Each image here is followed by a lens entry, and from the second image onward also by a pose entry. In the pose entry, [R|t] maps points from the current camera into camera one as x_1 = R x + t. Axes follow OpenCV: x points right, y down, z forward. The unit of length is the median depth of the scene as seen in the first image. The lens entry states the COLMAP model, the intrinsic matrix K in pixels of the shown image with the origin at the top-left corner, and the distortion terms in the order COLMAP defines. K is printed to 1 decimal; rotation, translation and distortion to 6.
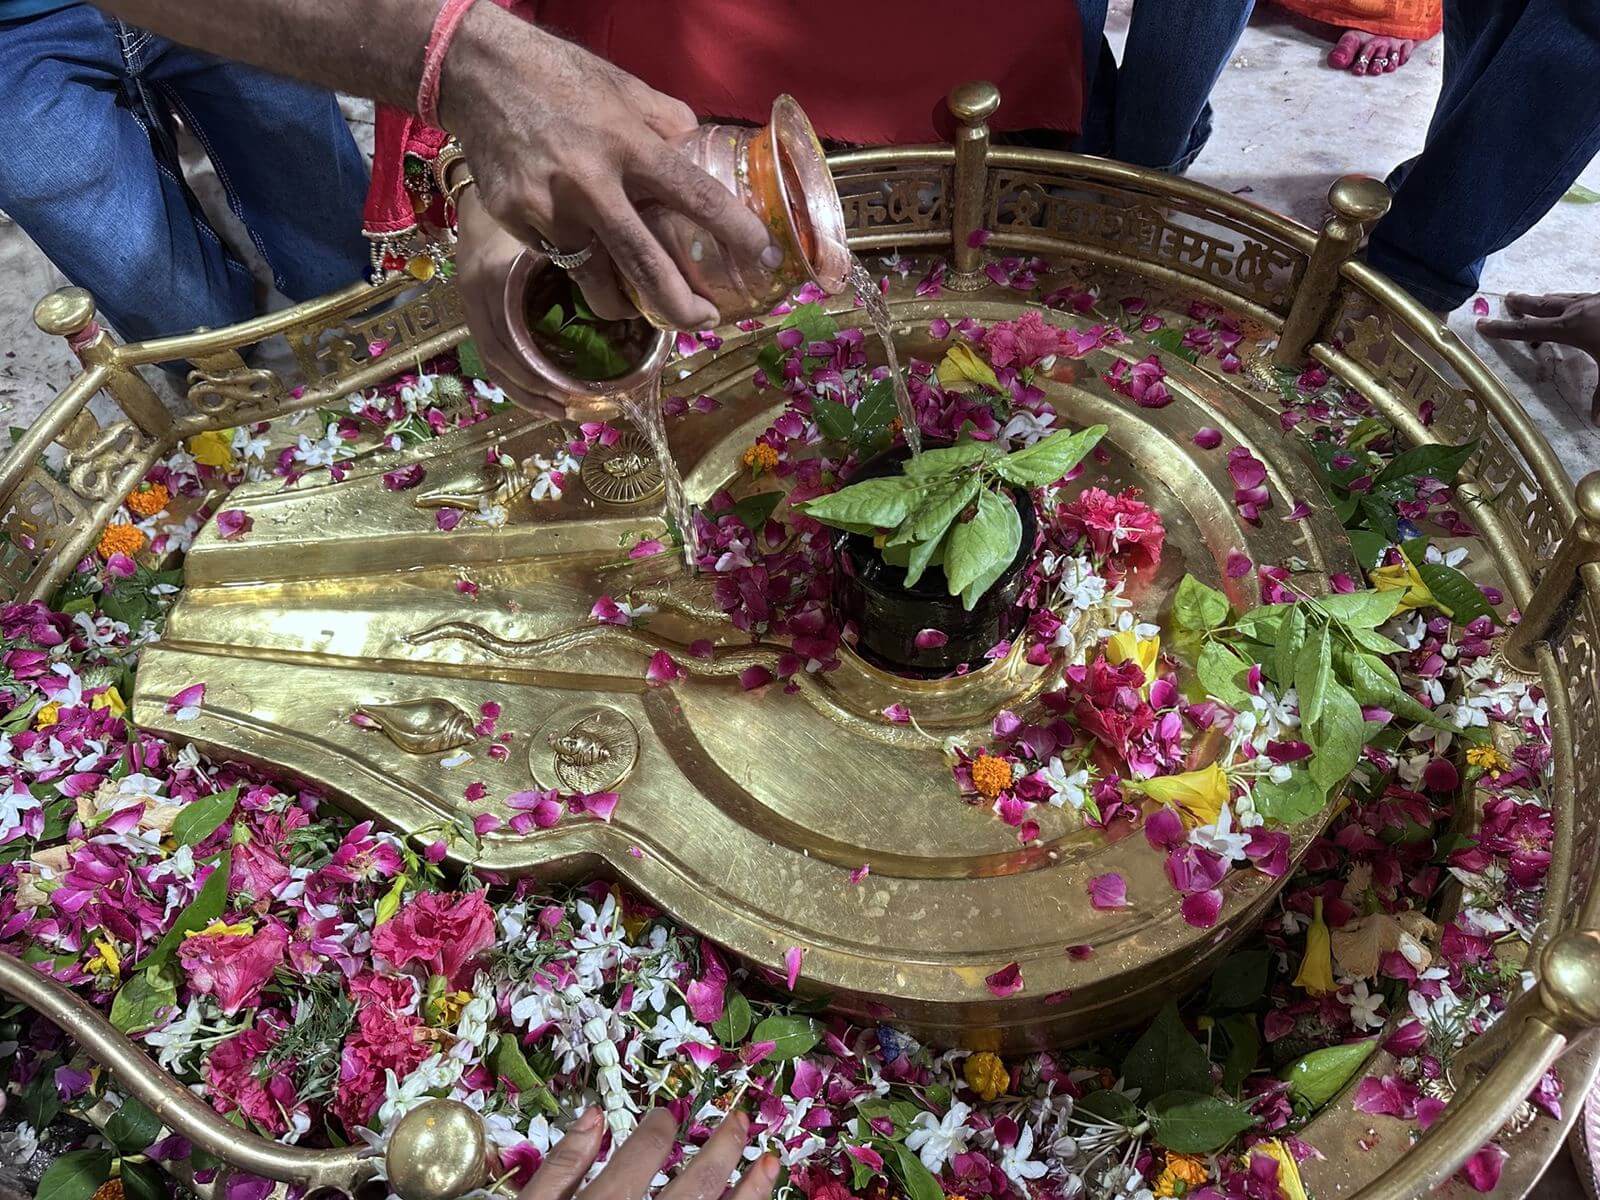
lens RADIAL K [[1167.4, 0, 797.6], [0, 1167.4, 598.6], [0, 0, 1]] dist [-0.044947, 0.013940]
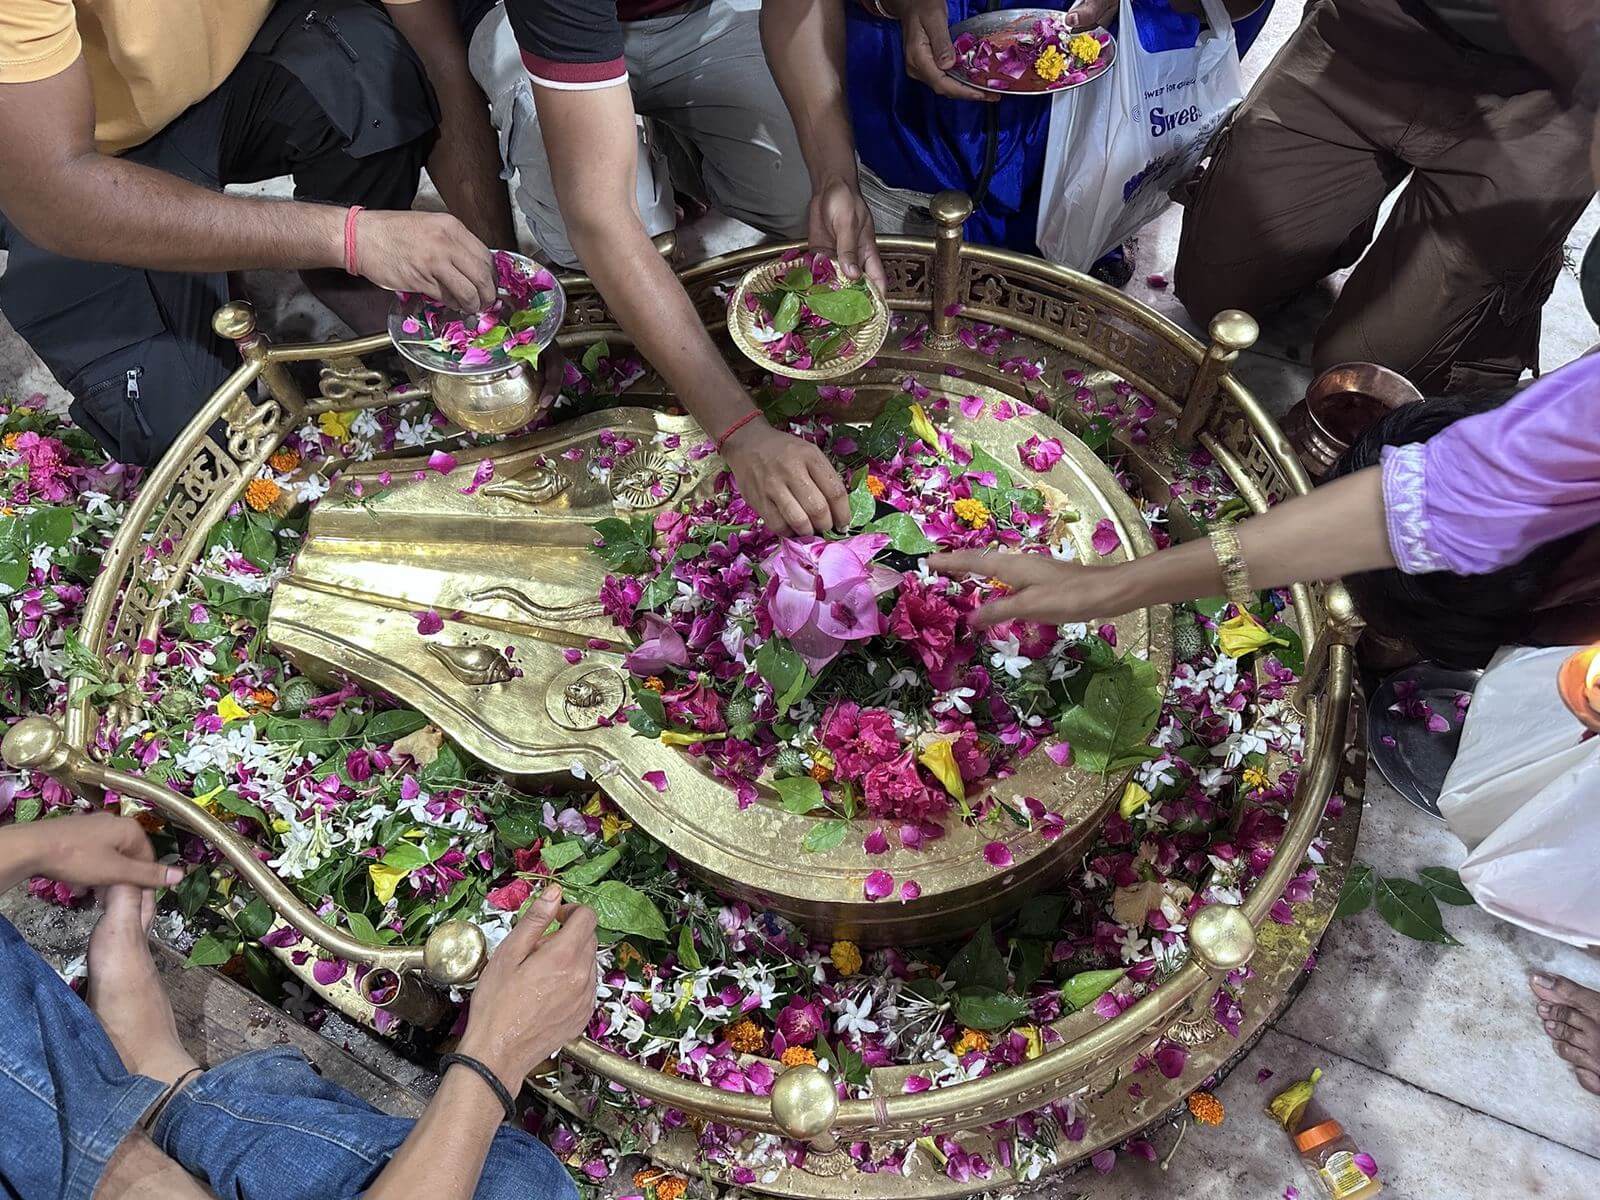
lens RADIAL K [[1167.4, 0, 796.3], [0, 1167.4, 609.2], [0, 0, 1]] dist [-0.044947, 0.013940]
pose [[0.992720, 0.108095, -0.053125, 0.129580], [-0.103921, 0.991686, 0.075893, -0.104216], [0.060887, -0.069819, 0.995700, -0.362830]]
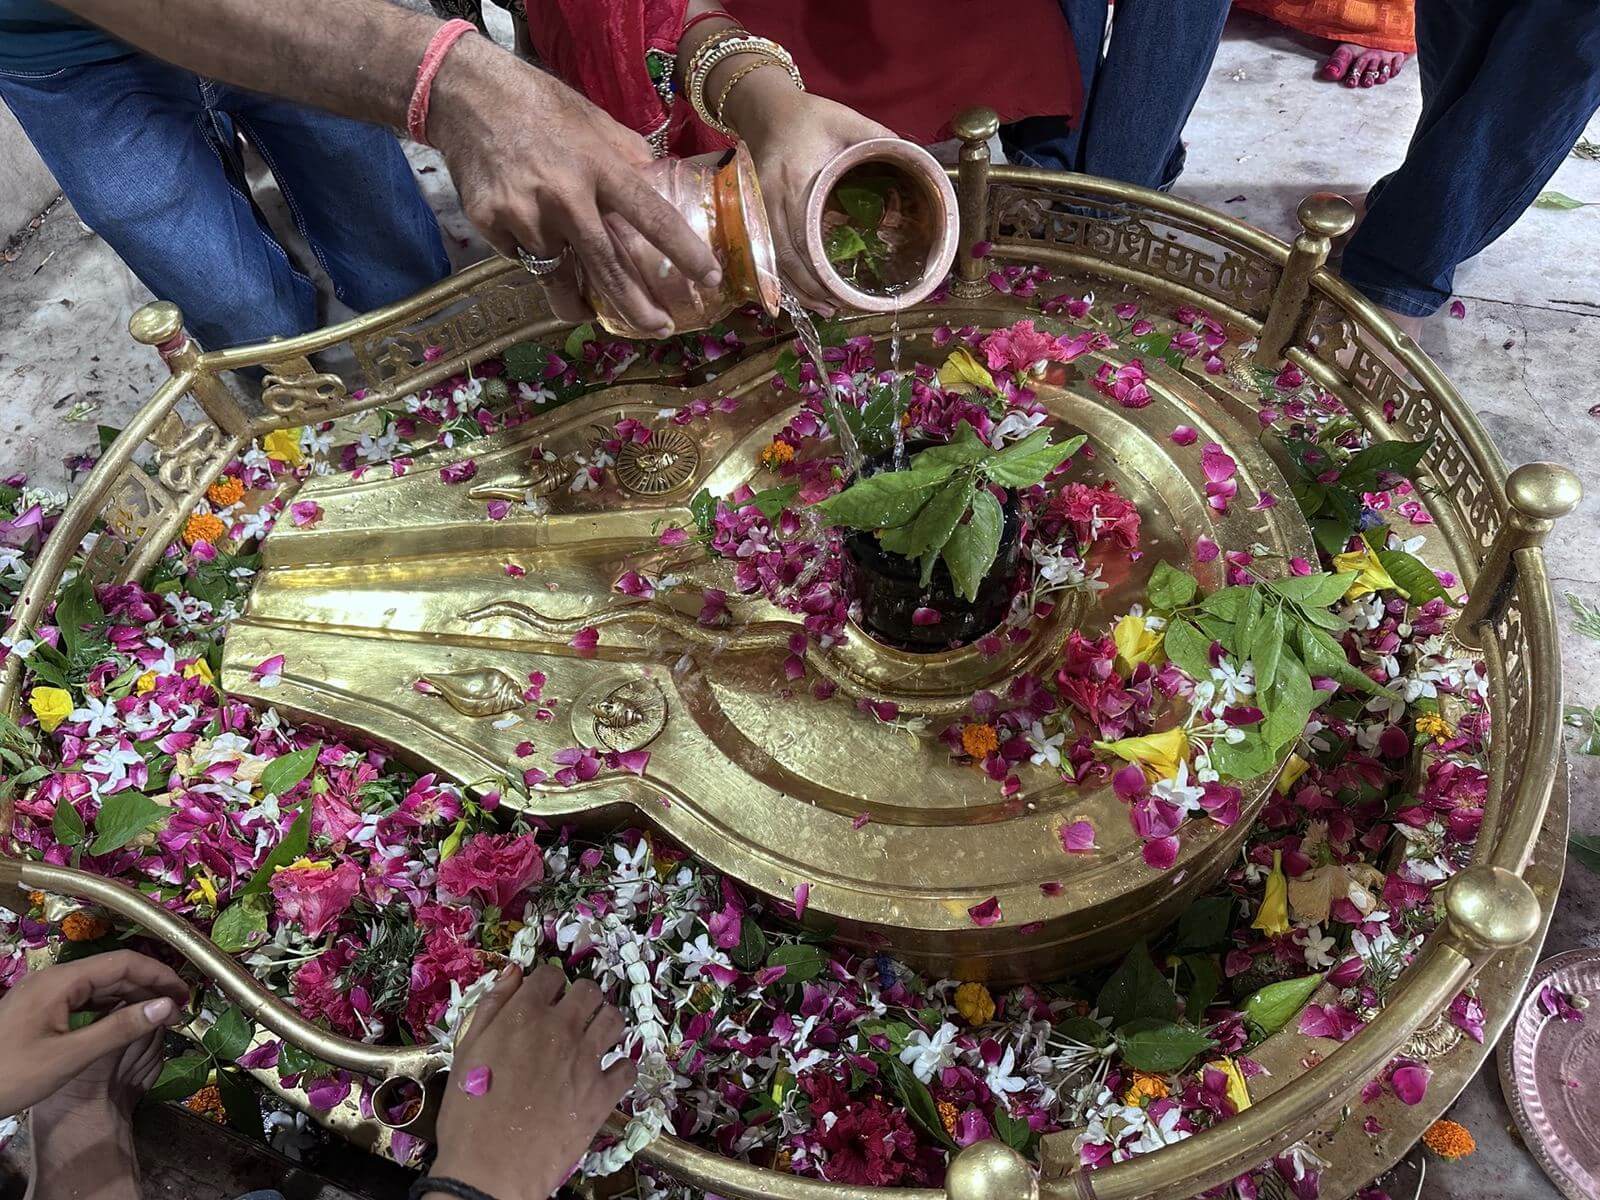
lens RADIAL K [[1167.4, 0, 795.9], [0, 1167.4, 600.0], [0, 0, 1]] dist [-0.044947, 0.013940]
pose [[0.999608, 0.002203, -0.027904, 0.019561], [-0.001953, 0.999958, 0.009009, 0.009480], [0.027923, -0.008951, 0.999570, -0.126621]]
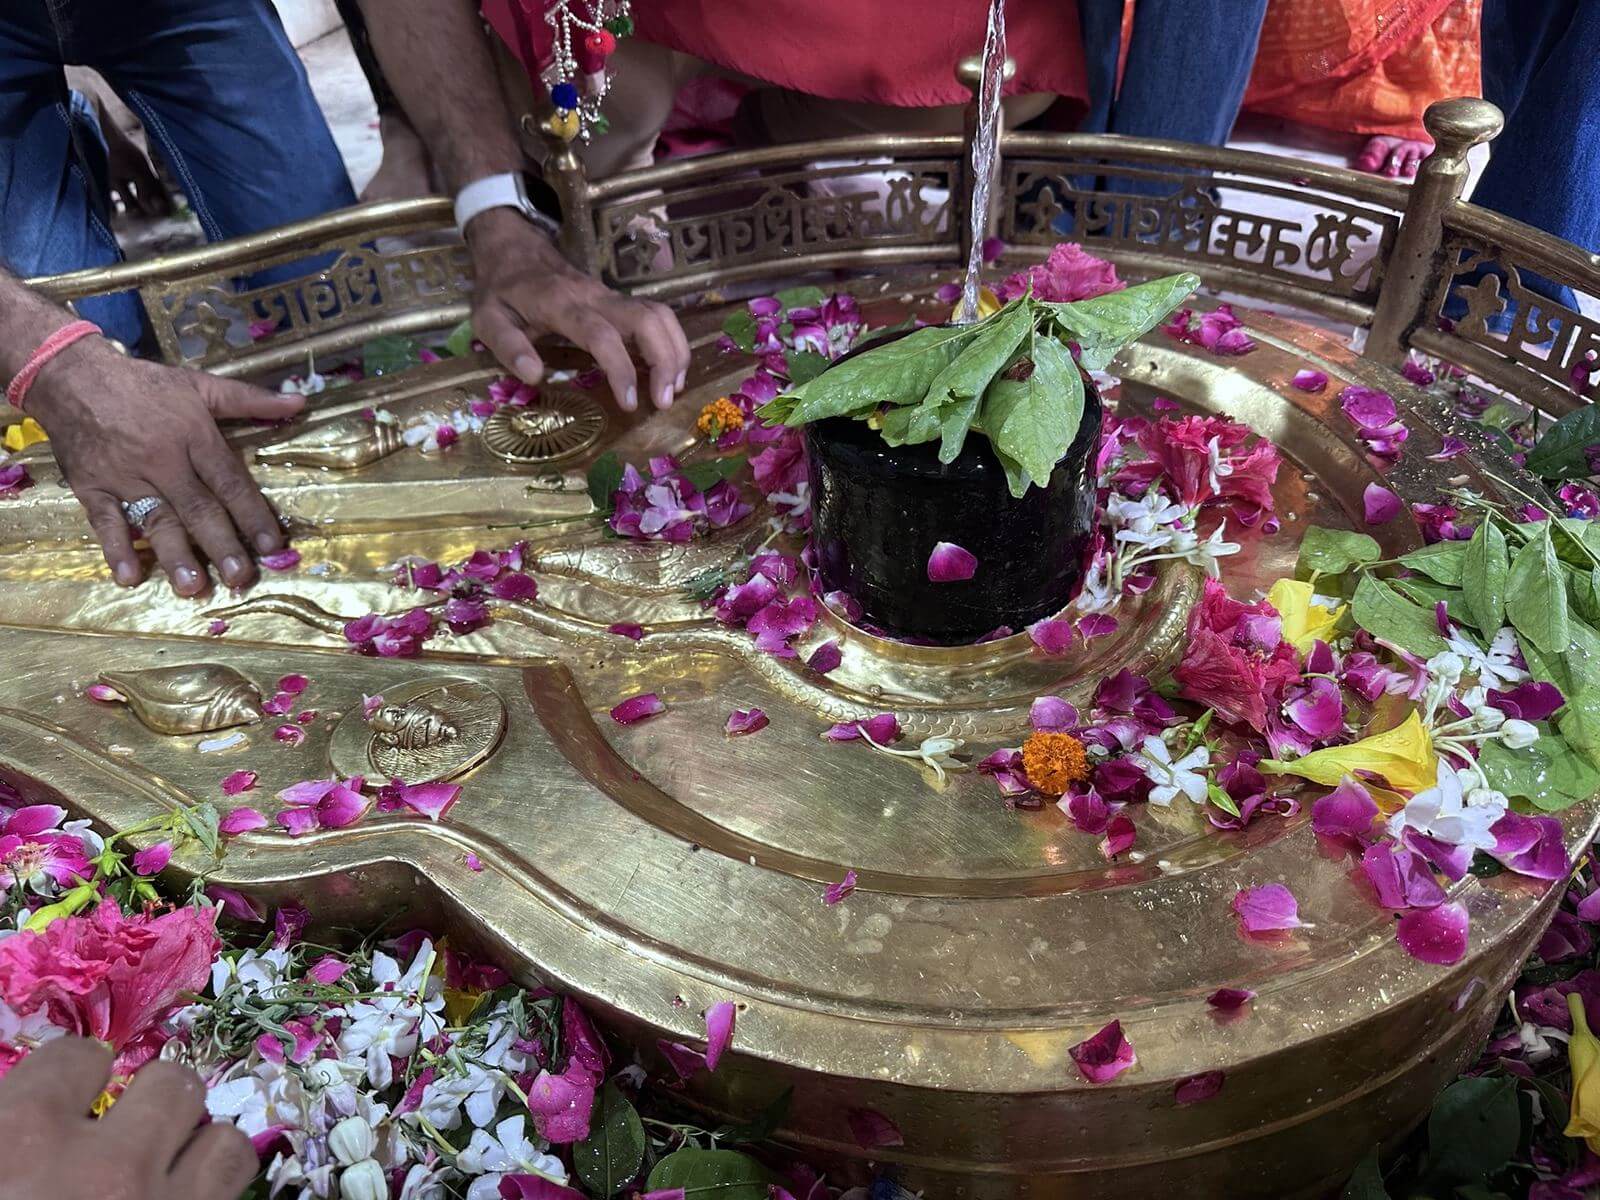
lens RADIAL K [[1167.4, 0, 800.7], [0, 1167.4, 593.7], [0, 0, 1]] dist [-0.044947, 0.013940]
pose [[0.999853, 0.017124, 0.001216, 0.027246], [-0.016179, 0.963598, -0.266867, 0.228647], [-0.005741, 0.266808, 0.963733, 0.356171]]
